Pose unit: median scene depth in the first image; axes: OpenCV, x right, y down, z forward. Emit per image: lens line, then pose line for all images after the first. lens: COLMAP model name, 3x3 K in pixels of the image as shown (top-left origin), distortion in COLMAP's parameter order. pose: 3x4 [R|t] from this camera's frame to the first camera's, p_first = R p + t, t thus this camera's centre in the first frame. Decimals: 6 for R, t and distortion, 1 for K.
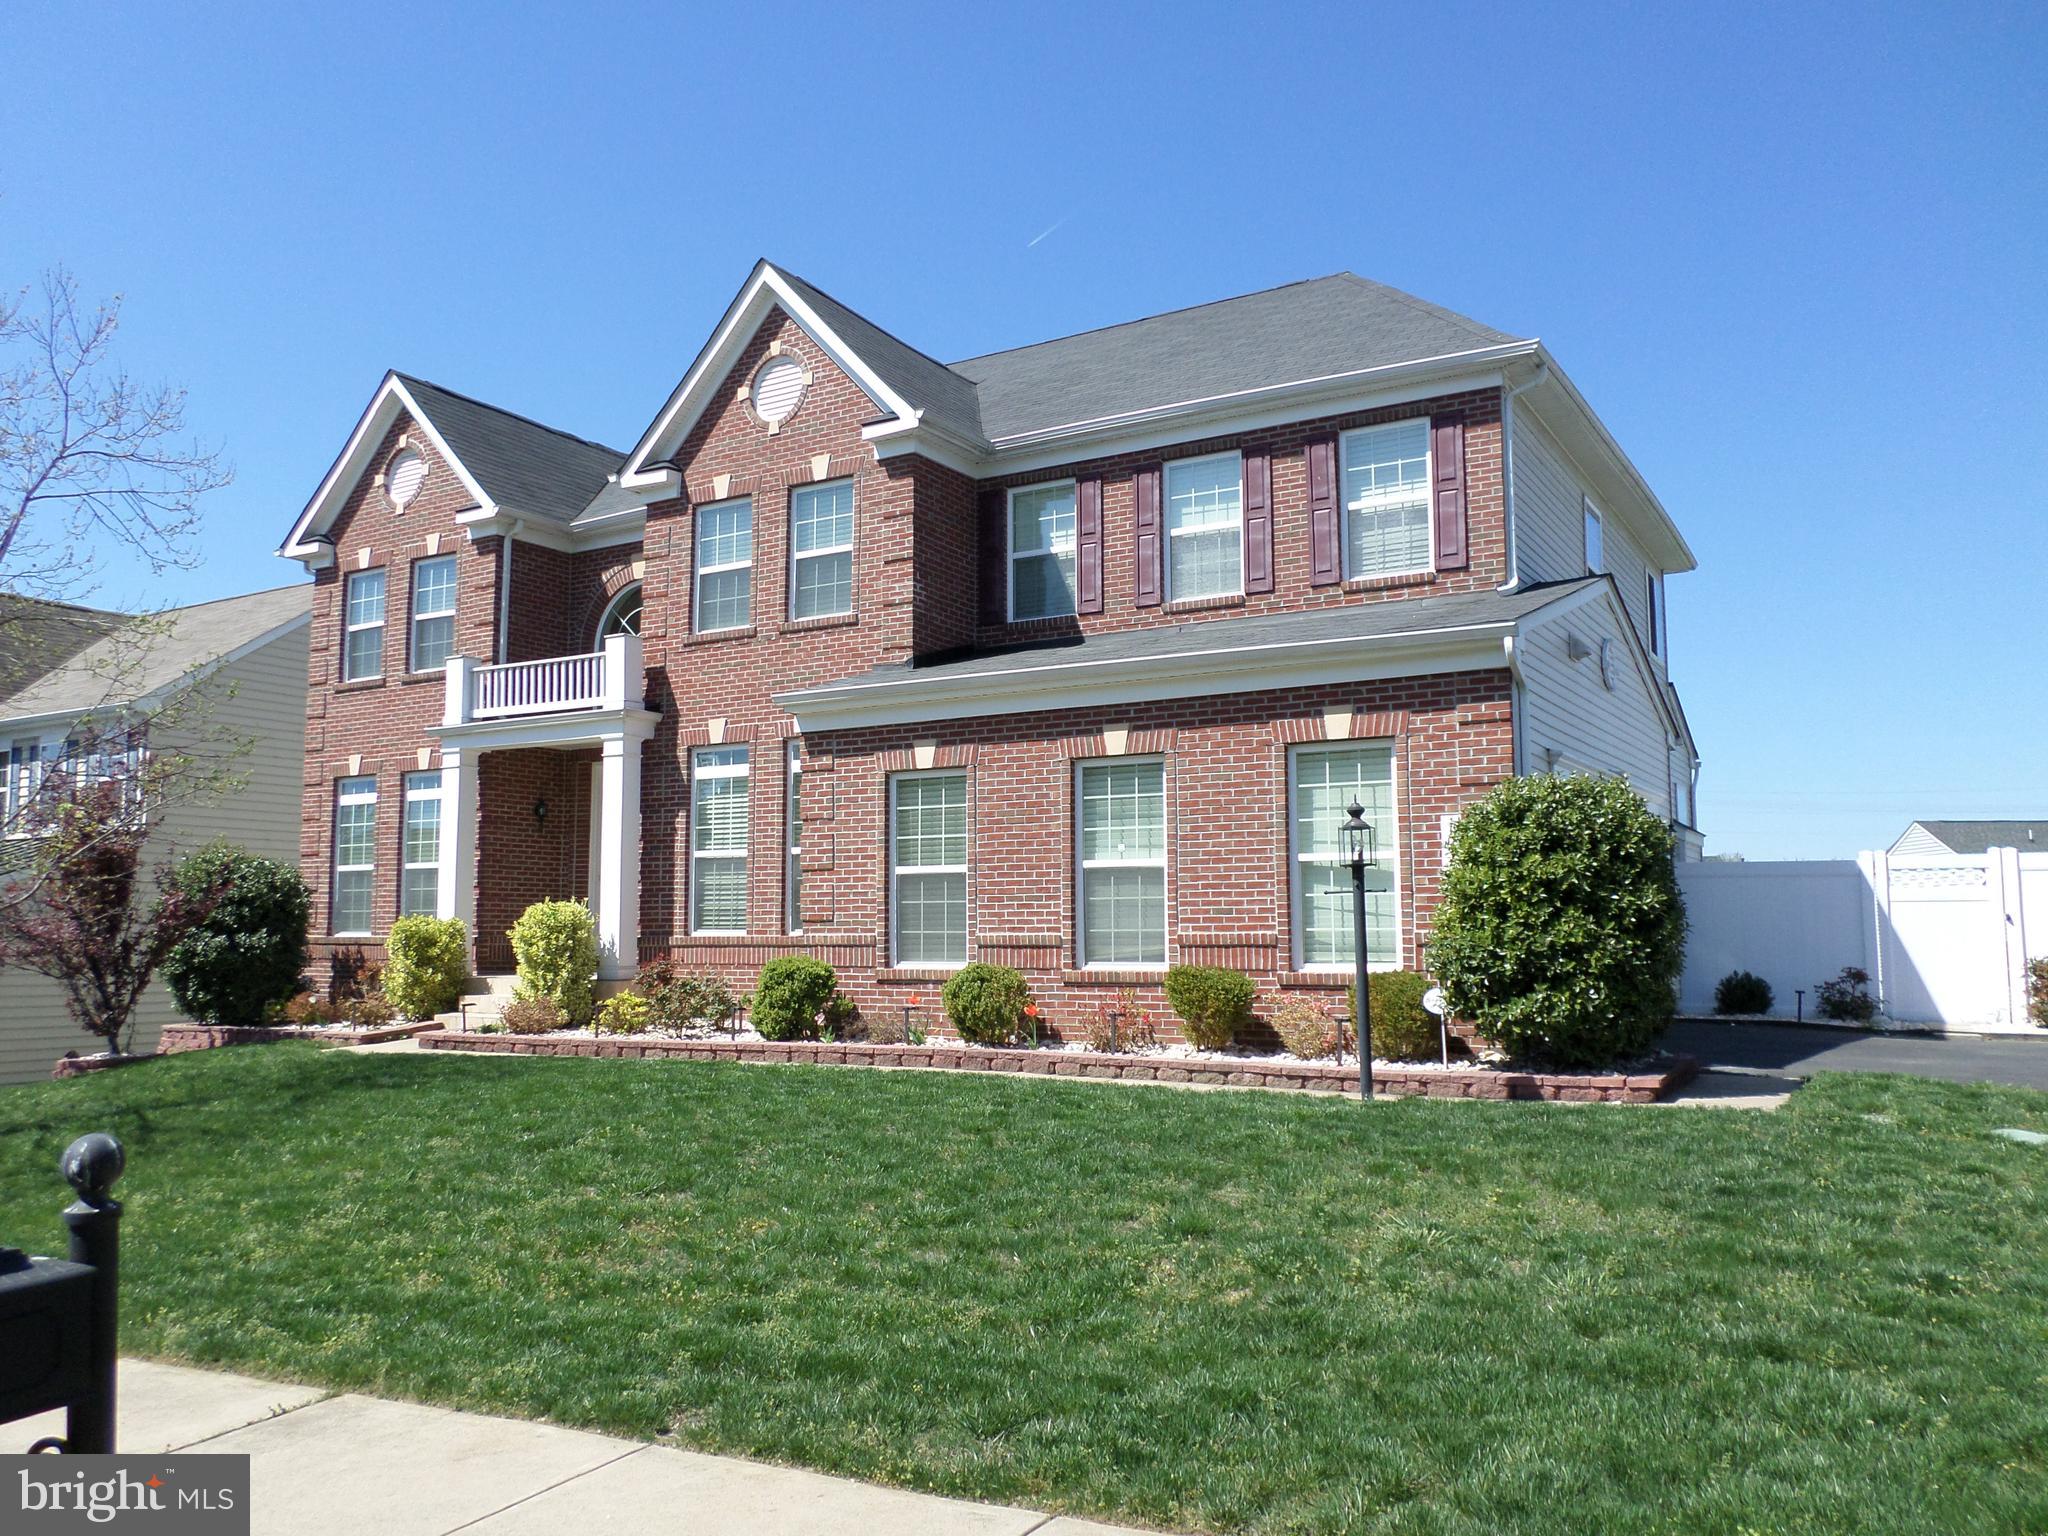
lens RADIAL K [[1561.3, 0, 1023.7], [0, 1561.3, 778.2], [0, 0, 1]] dist [-0.009936, -0.013297]
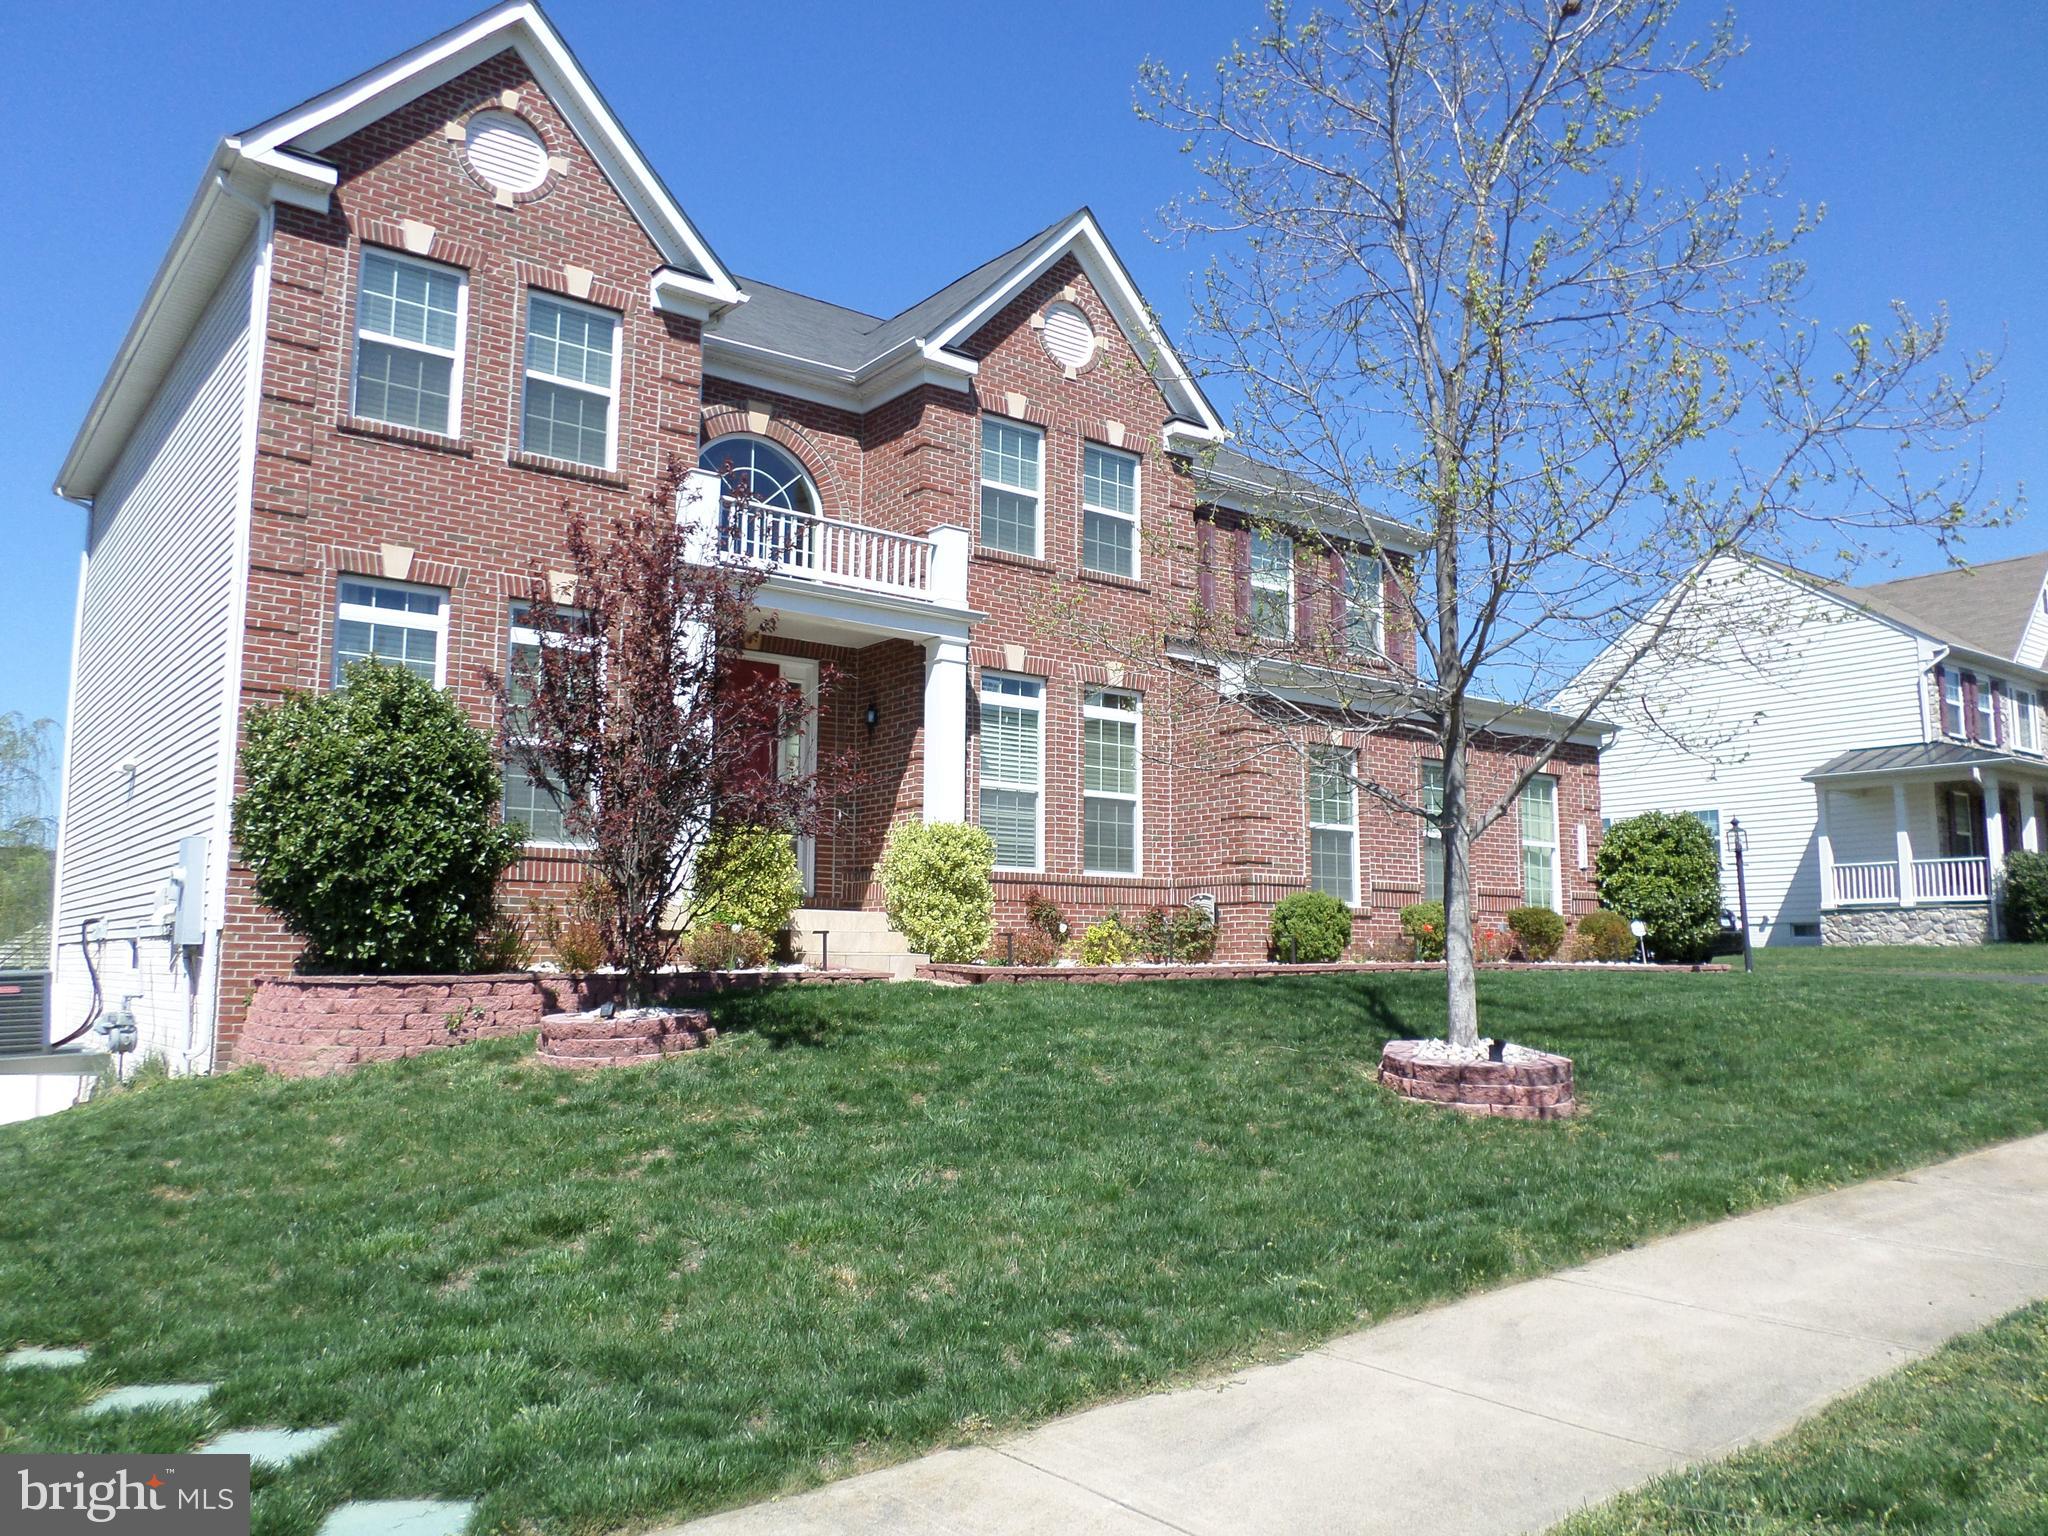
lens RADIAL K [[1561.3, 0, 1023.7], [0, 1561.3, 778.2], [0, 0, 1]] dist [-0.009936, -0.013297]
pose [[0.347104, 0.079160, 0.934480, -1.030546], [-0.137817, 0.989919, -0.032666, 0.072855], [-0.927645, -0.117449, 0.354515, 0.583107]]
